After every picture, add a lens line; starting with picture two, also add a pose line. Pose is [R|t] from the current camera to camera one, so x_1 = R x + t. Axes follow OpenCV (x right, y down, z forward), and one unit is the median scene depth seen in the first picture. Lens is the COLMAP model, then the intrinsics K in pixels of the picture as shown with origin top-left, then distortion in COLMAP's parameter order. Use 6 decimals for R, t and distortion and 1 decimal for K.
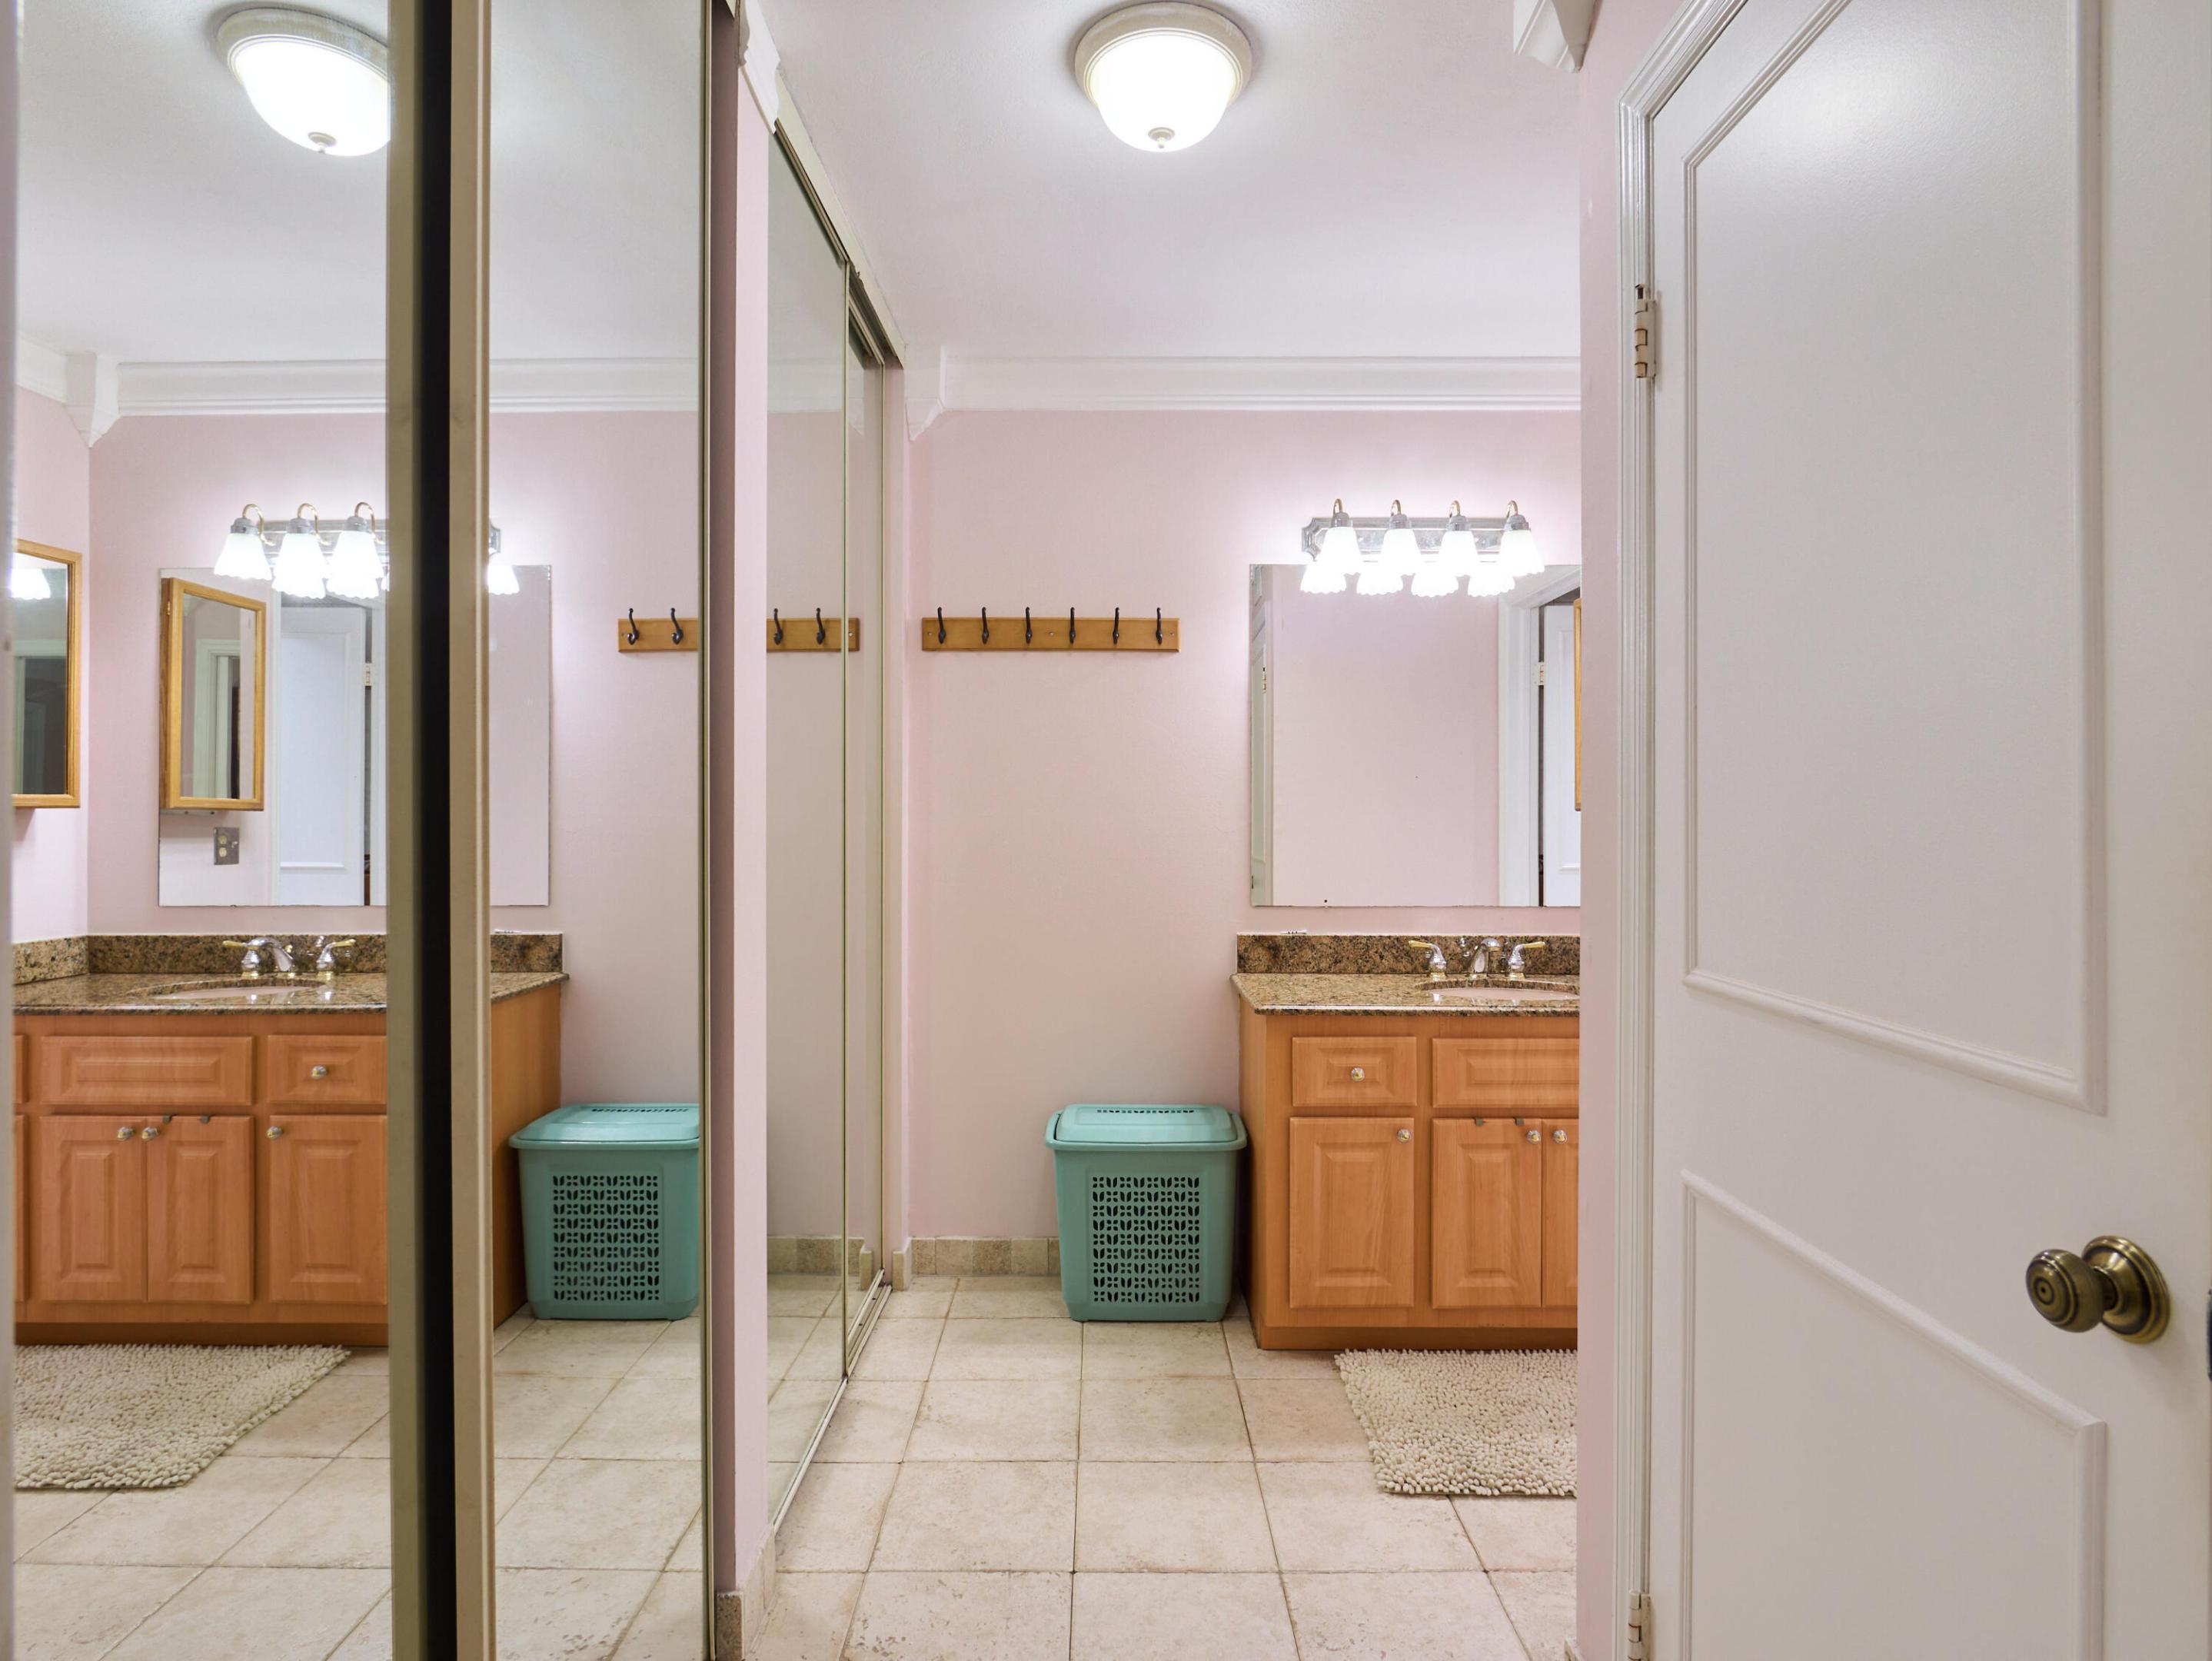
lens RADIAL K [[1206.7, 0, 1114.0], [0, 1206.7, 822.1], [0, 0, 1]] dist [-0.007942, -0.002648]
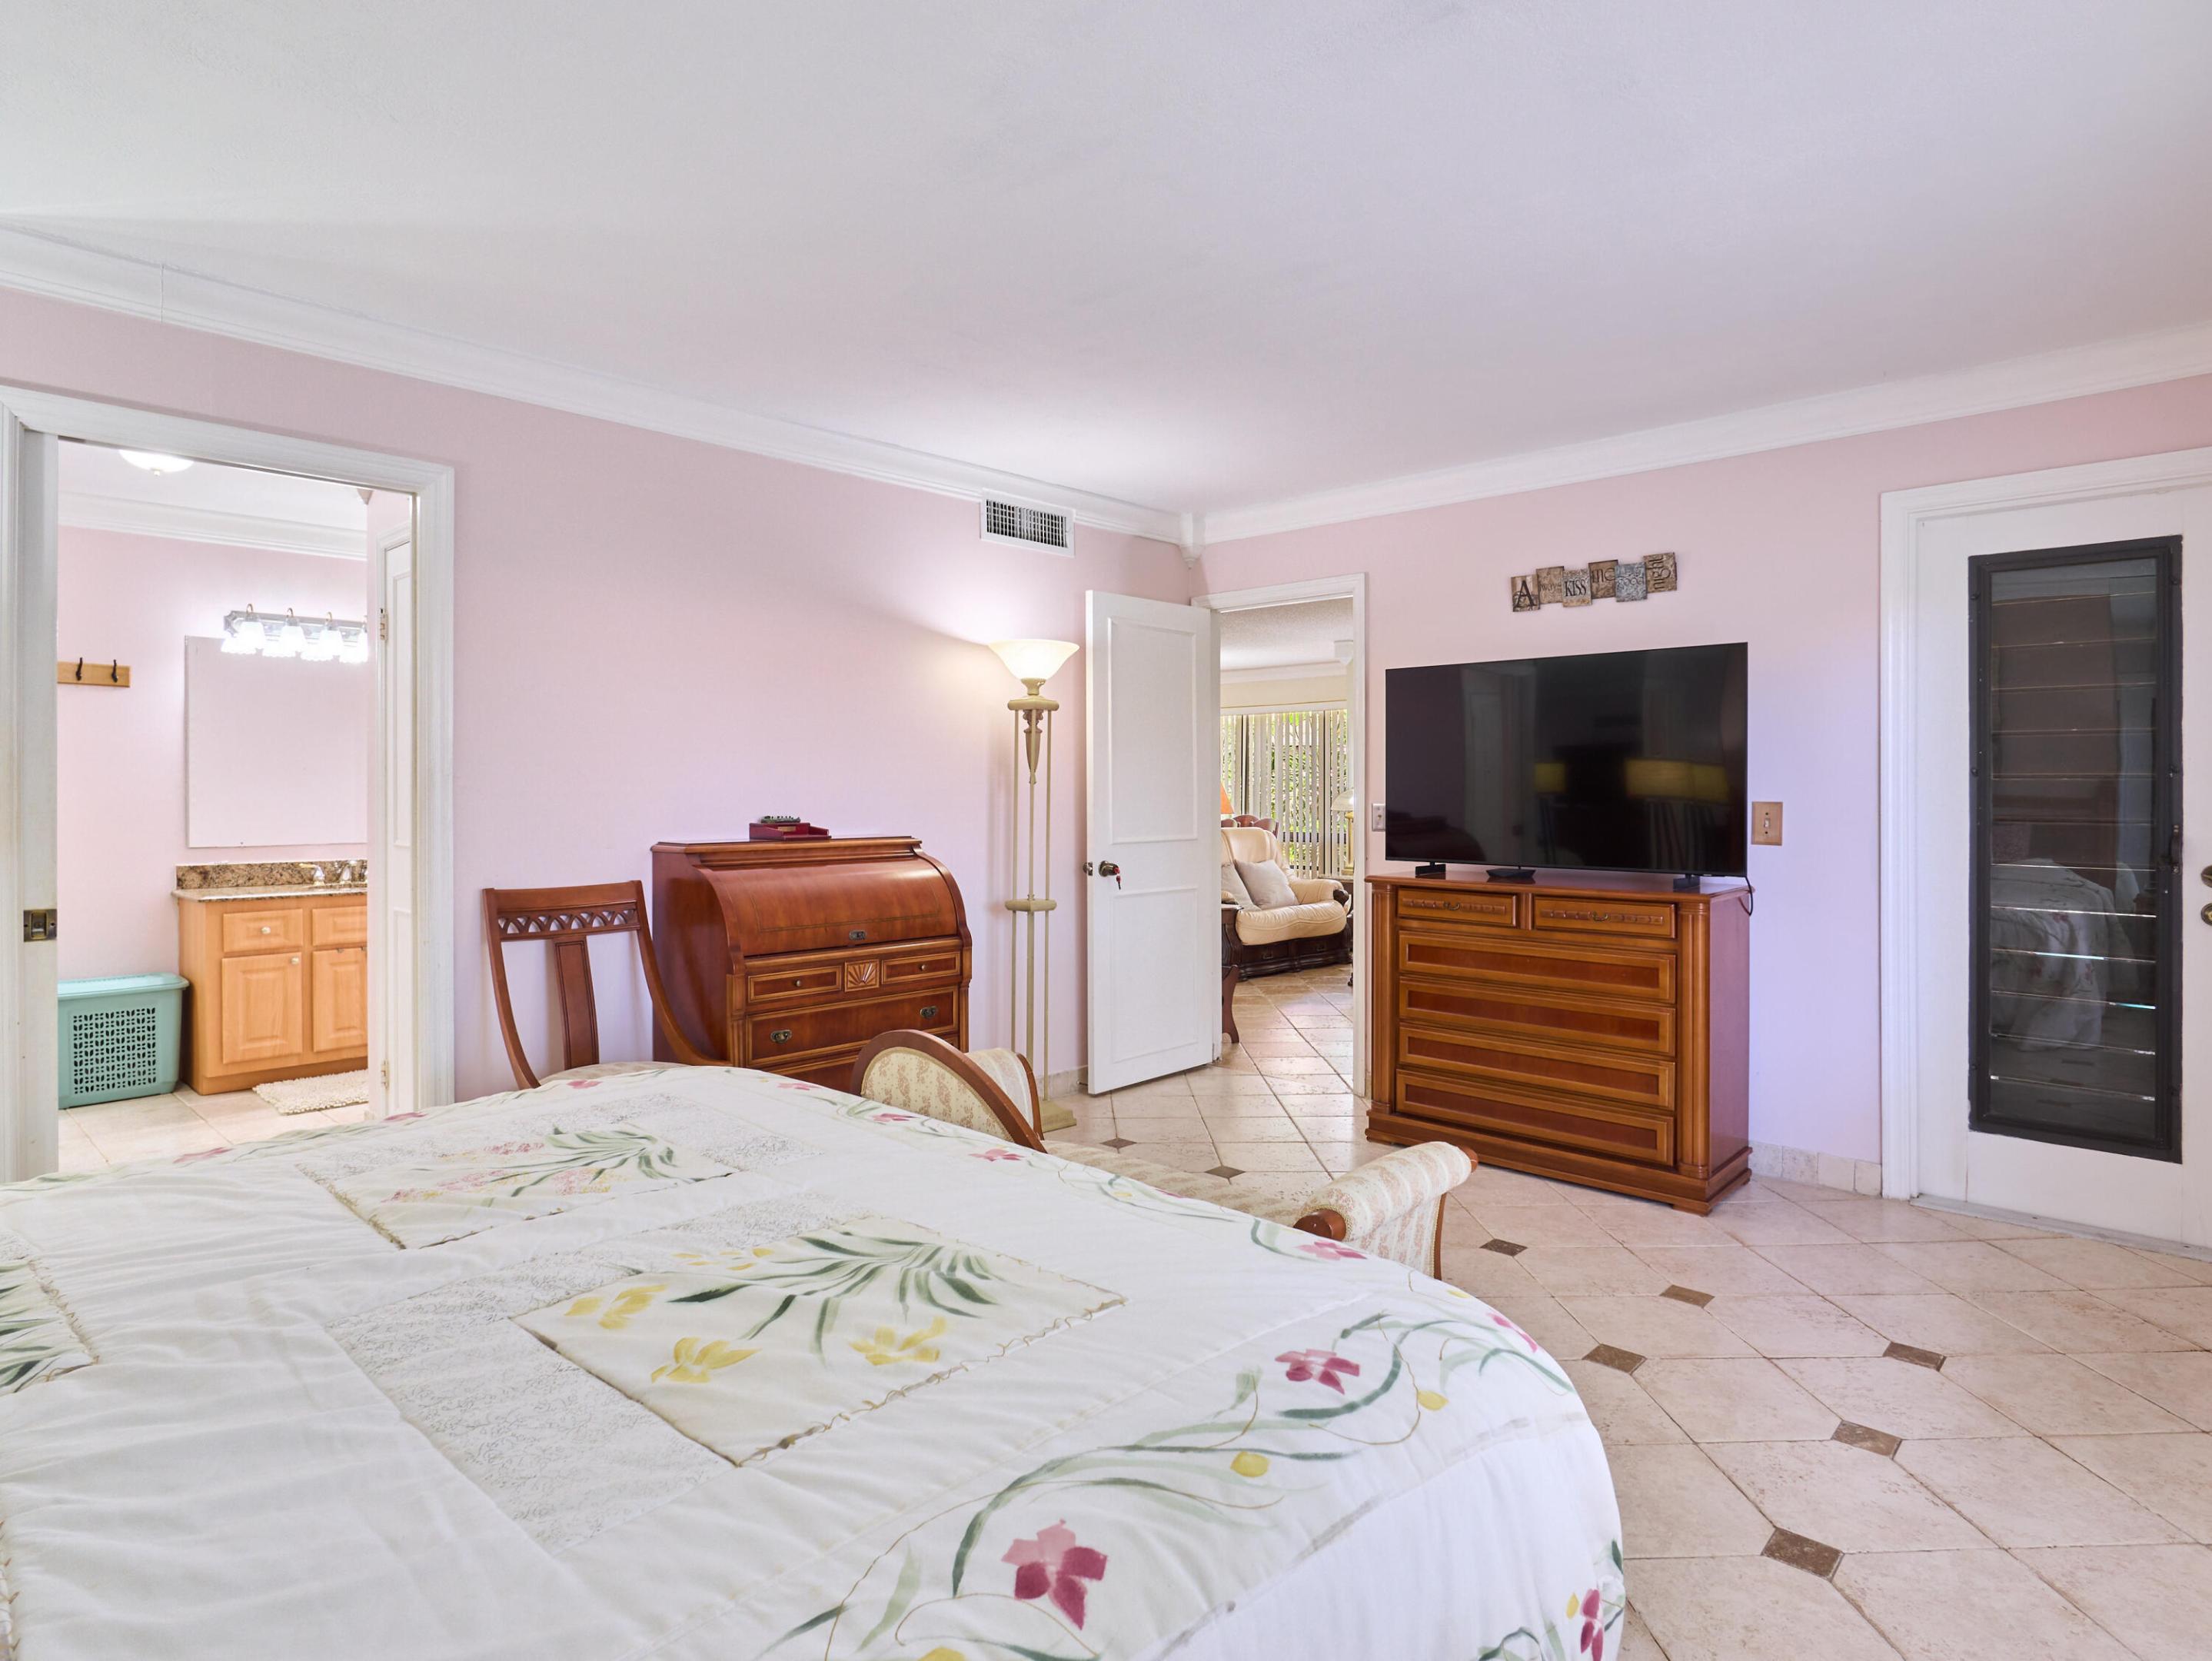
lens RADIAL K [[1206.7, 0, 1085.4], [0, 1206.7, 797.4], [0, 0, 1]] dist [-0.007942, -0.002648]
pose [[0.693174, -0.004300, 0.720757, -0.227108], [0.005525, 0.999985, 0.000652, 0.008918], [-0.720749, 0.003530, 0.693187, -1.059151]]
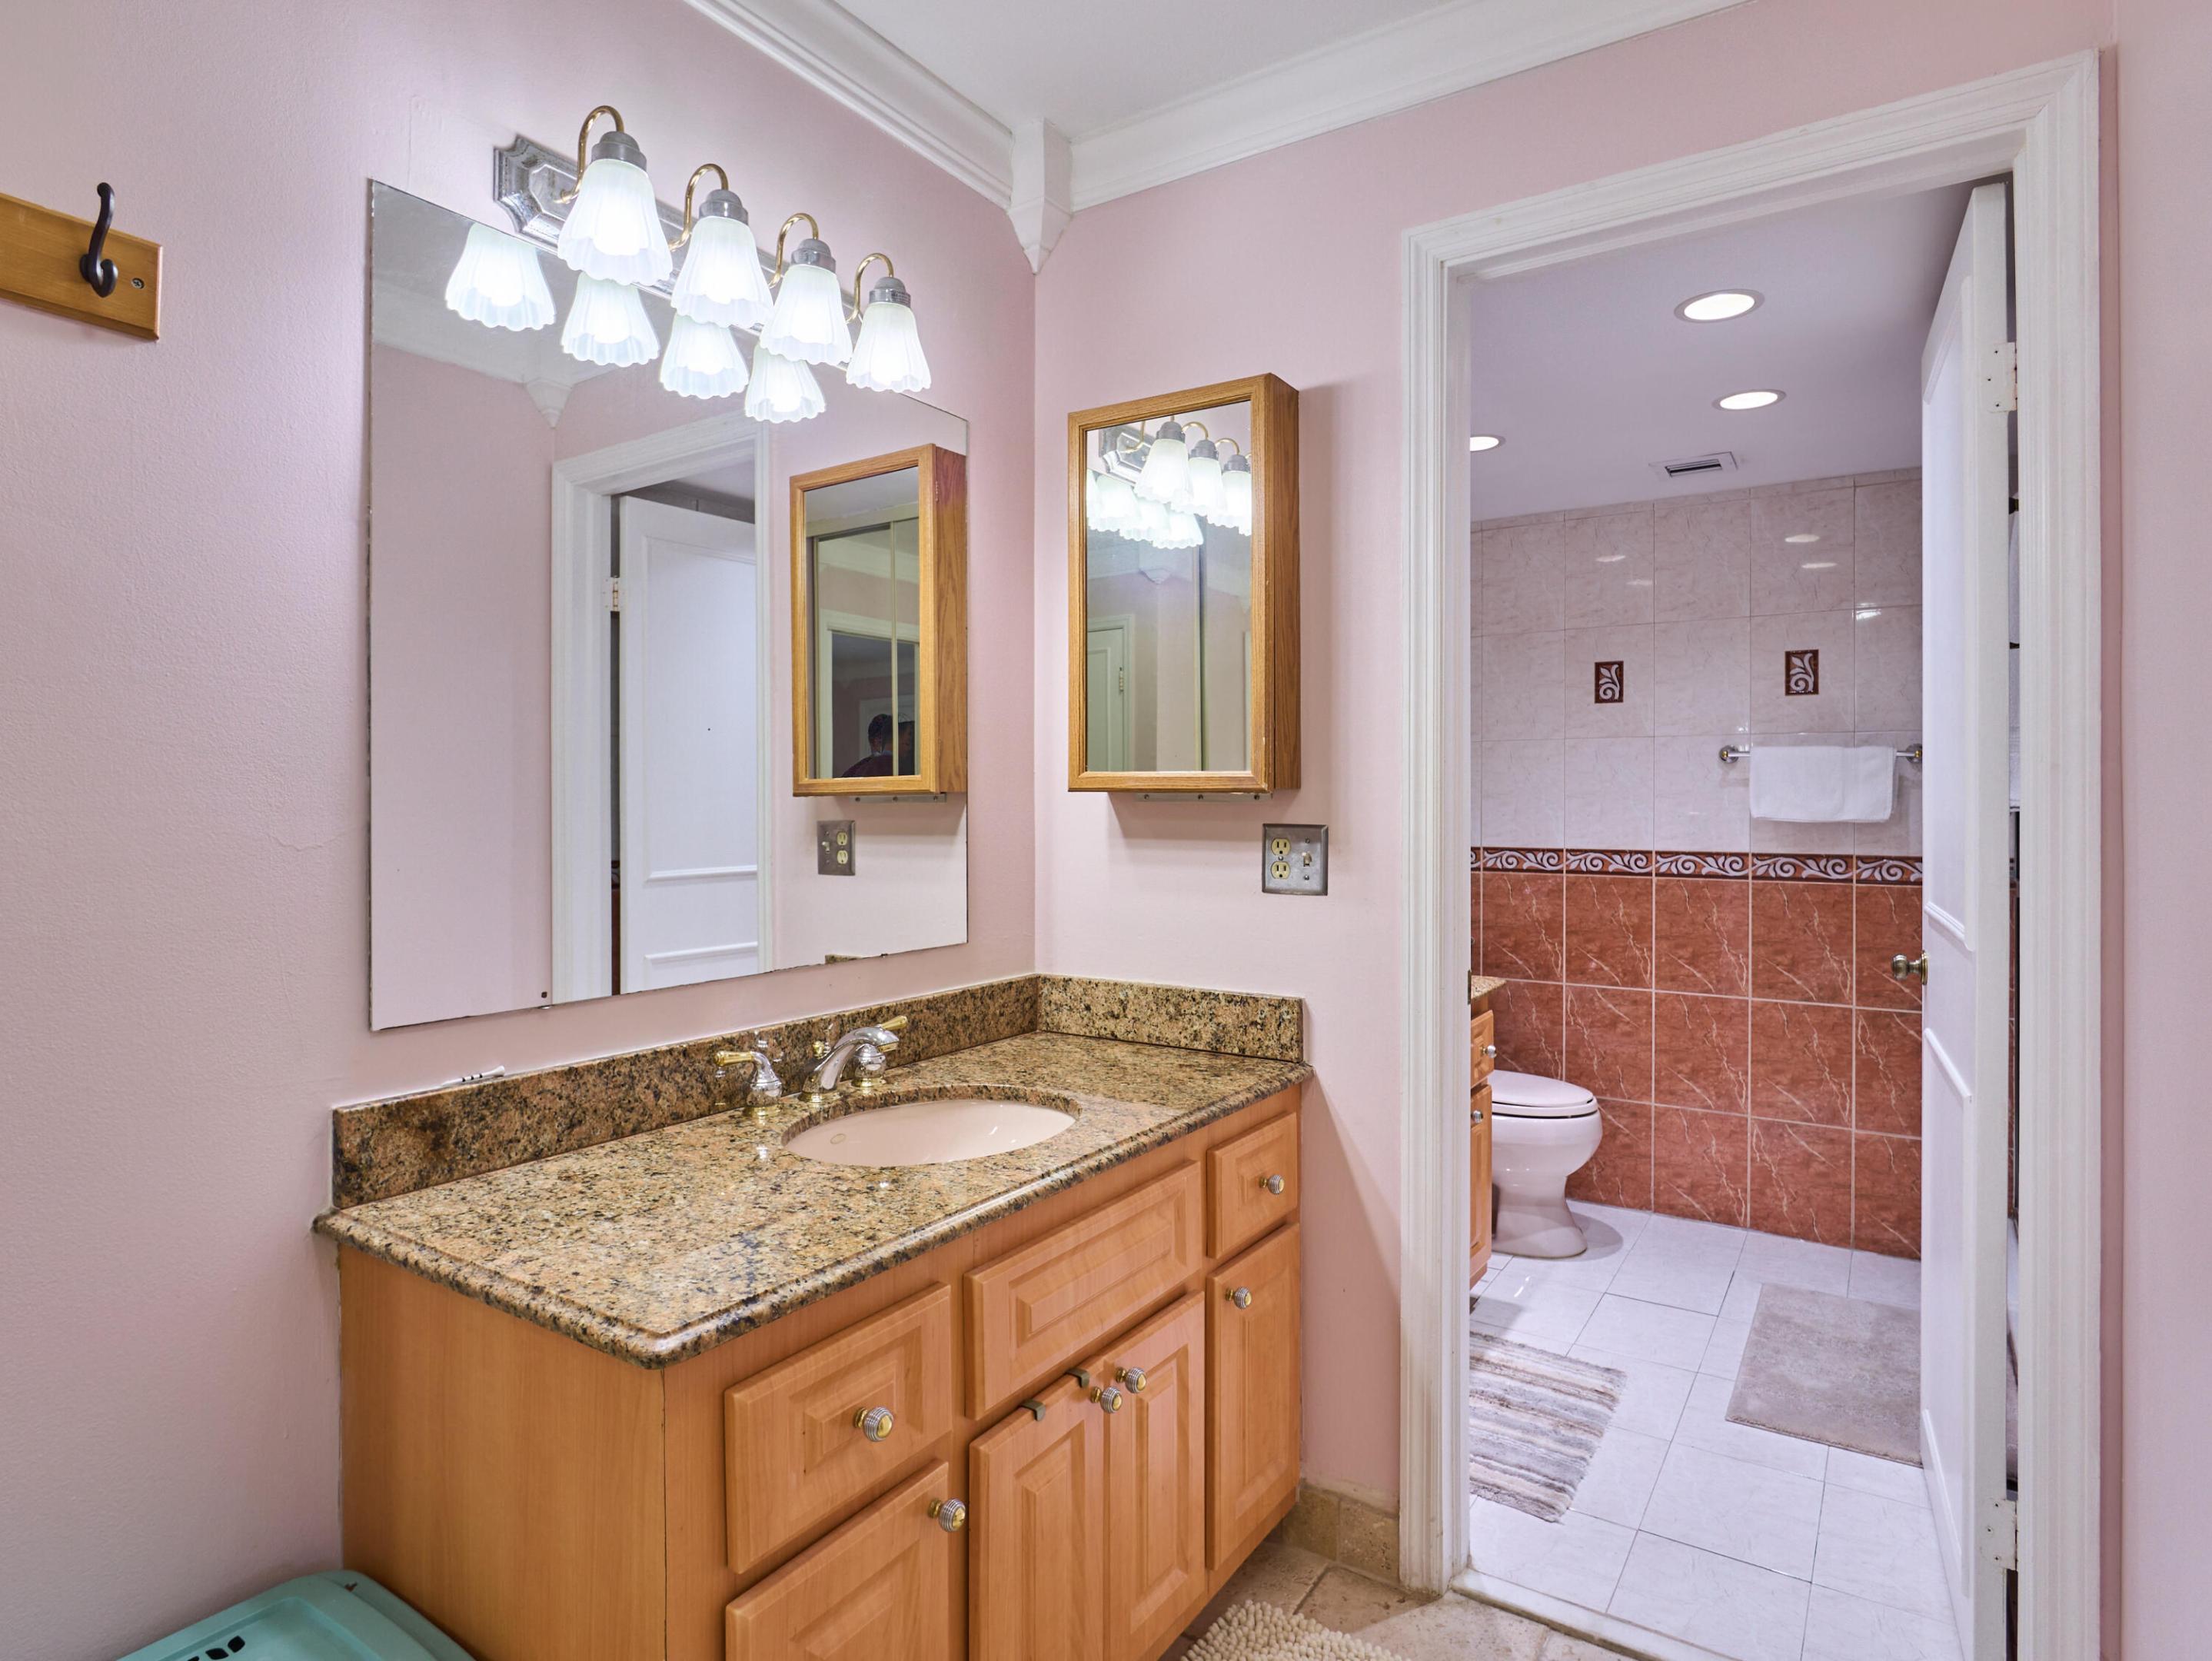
lens RADIAL K [[1206.7, 0, 1104.6], [0, 1206.7, 807.5], [0, 0, 1]] dist [-0.007942, -0.002648]
pose [[0.561278, -0.008267, 0.827586, -0.087360], [0.007566, 0.999960, 0.004858, -0.006171], [-0.827593, 0.003534, 0.561318, 0.620809]]
